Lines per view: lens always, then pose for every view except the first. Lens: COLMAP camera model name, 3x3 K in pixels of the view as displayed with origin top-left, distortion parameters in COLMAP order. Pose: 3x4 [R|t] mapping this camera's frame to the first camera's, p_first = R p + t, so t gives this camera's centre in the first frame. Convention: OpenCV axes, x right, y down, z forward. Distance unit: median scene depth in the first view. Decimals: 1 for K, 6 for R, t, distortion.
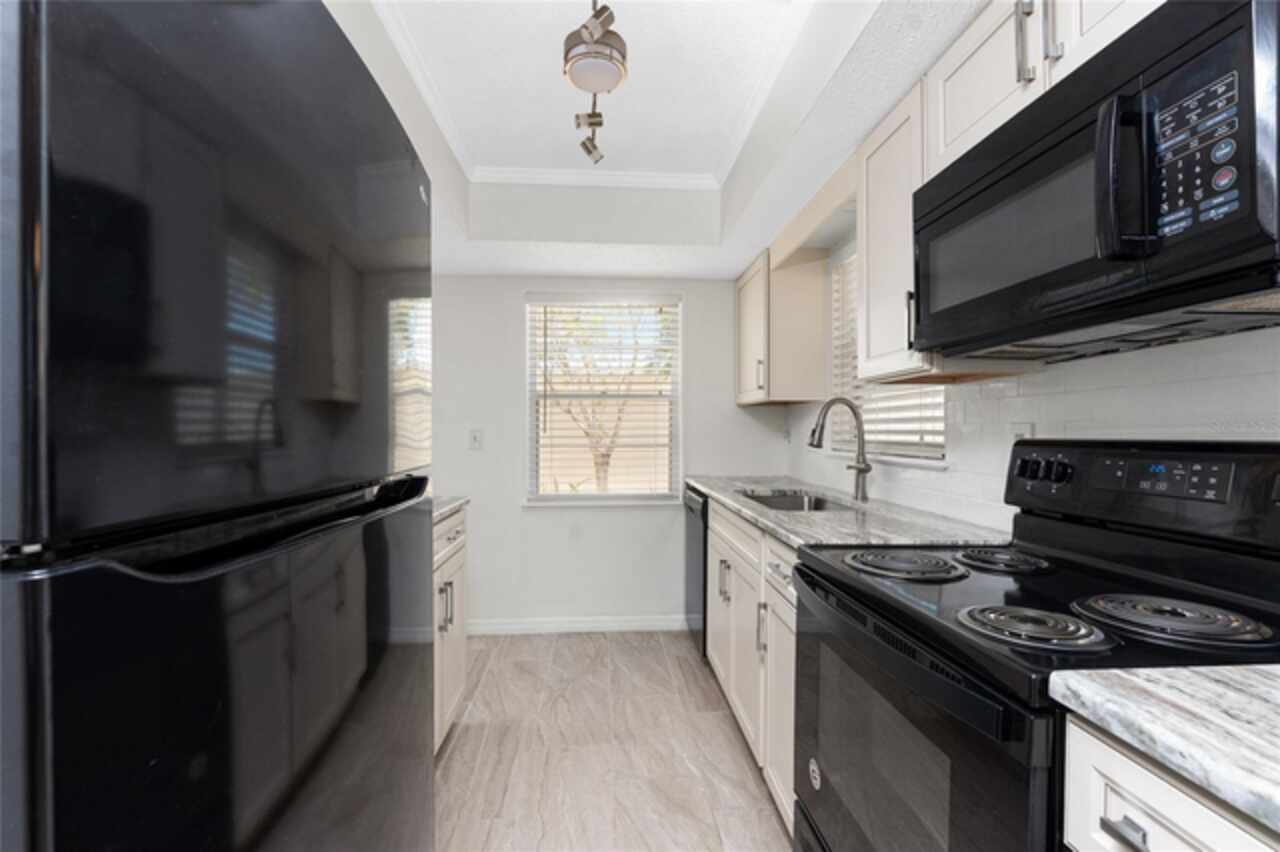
lens RADIAL K [[554.1, 0, 637.3], [0, 554.1, 431.2], [0, 0, 1]] dist [-0.000659, -0.000448]
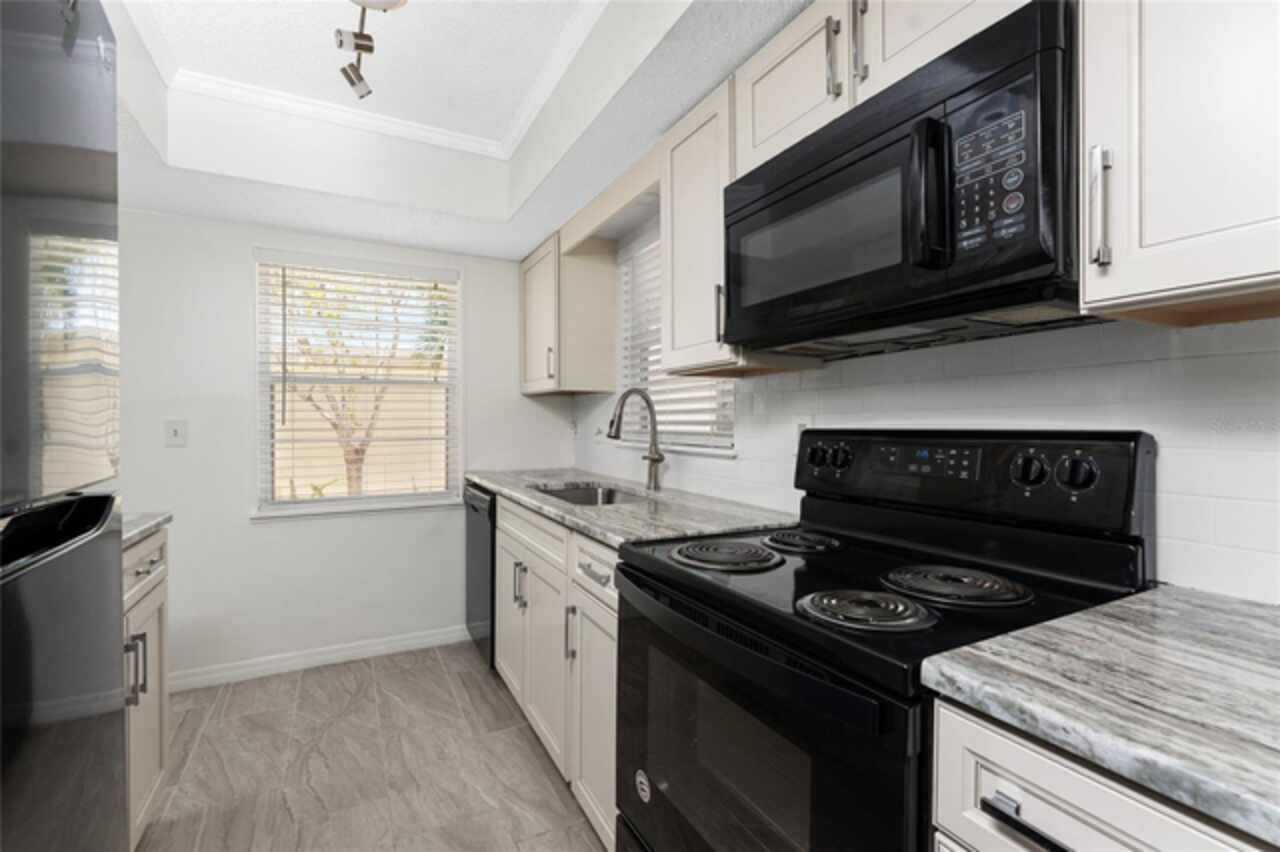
lens RADIAL K [[556.7, 0, 634.3], [0, 556.7, 423.7], [0, 0, 1]] dist [-0.000893, -0.000220]
pose [[0.914821, -0.004053, 0.403839, -0.045470], [0.002574, 0.999988, 0.004206, -0.001024], [-0.403851, -0.002809, 0.914820, 0.087444]]
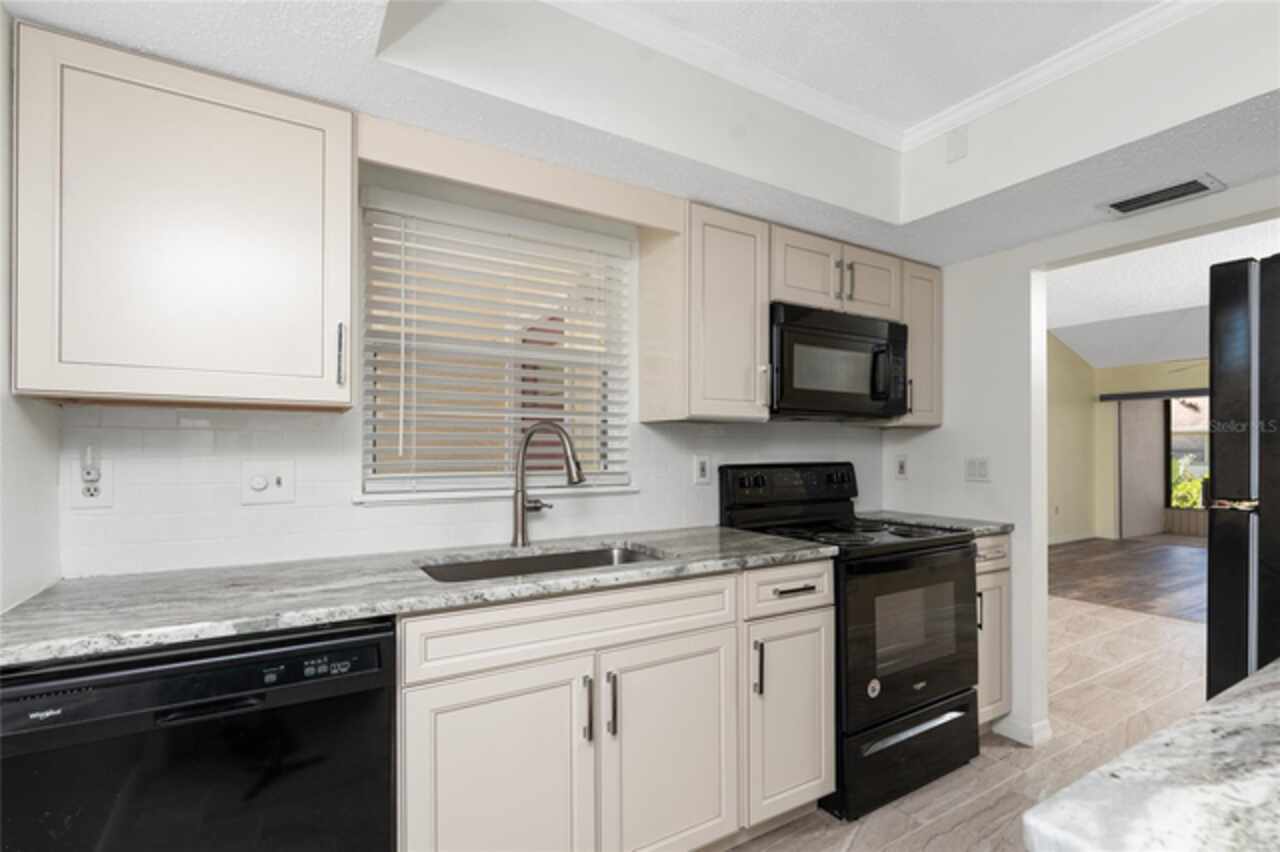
lens RADIAL K [[577.3, 0, 643.3], [0, 577.3, 449.5], [0, 0, 1]] dist [-0.000638, -0.000408]
pose [[-0.474088, 0.000432, 0.880478, -0.461678], [-0.002974, 0.999993, -0.002091, -0.018386], [-0.880473, -0.003610, -0.474083, 1.360632]]
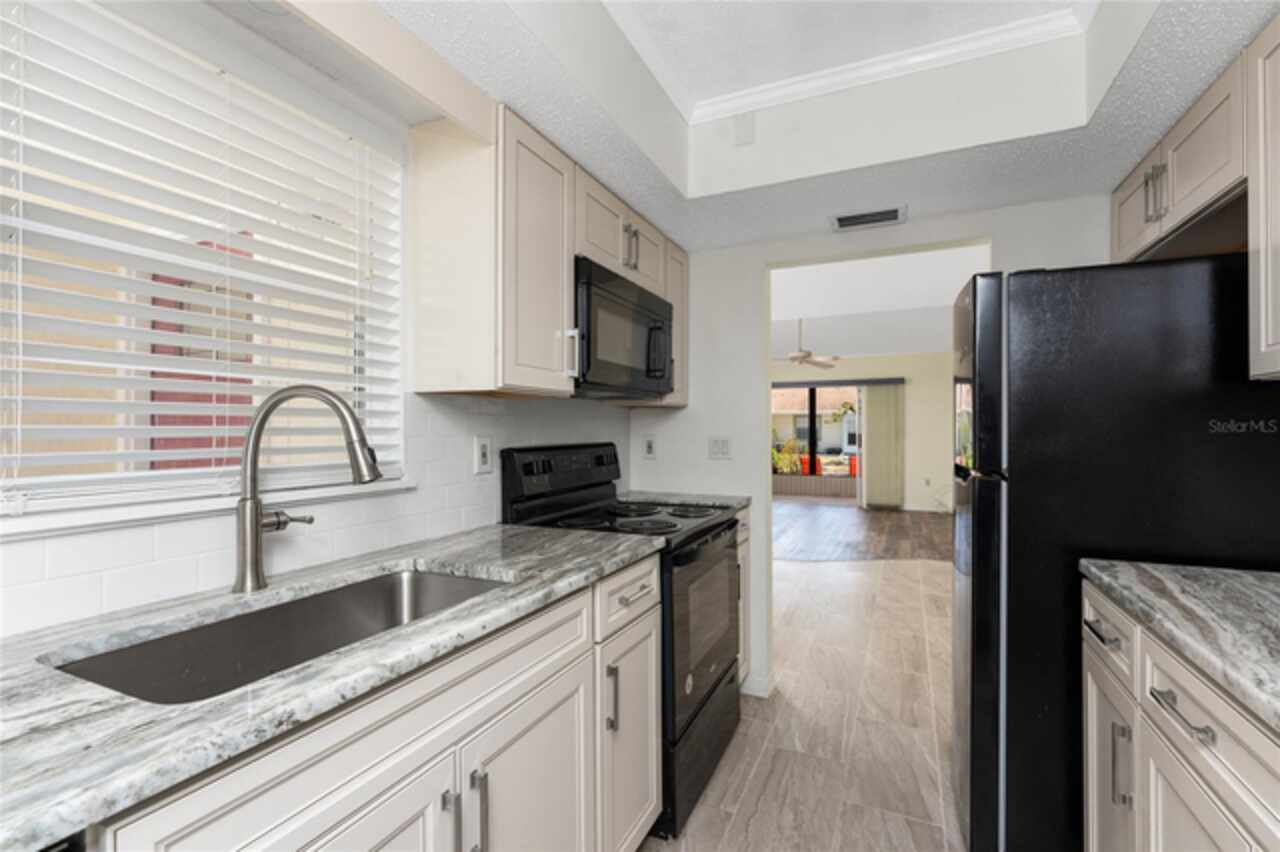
lens RADIAL K [[587.6, 0, 637.8], [0, 587.6, 427.3], [0, 0, 1]] dist [-0.001472, -0.001002]
pose [[-0.872052, 0.004386, 0.489393, -0.163917], [0.001160, 0.999976, -0.006896, -0.017941], [-0.489412, -0.005446, -0.872036, 1.405857]]
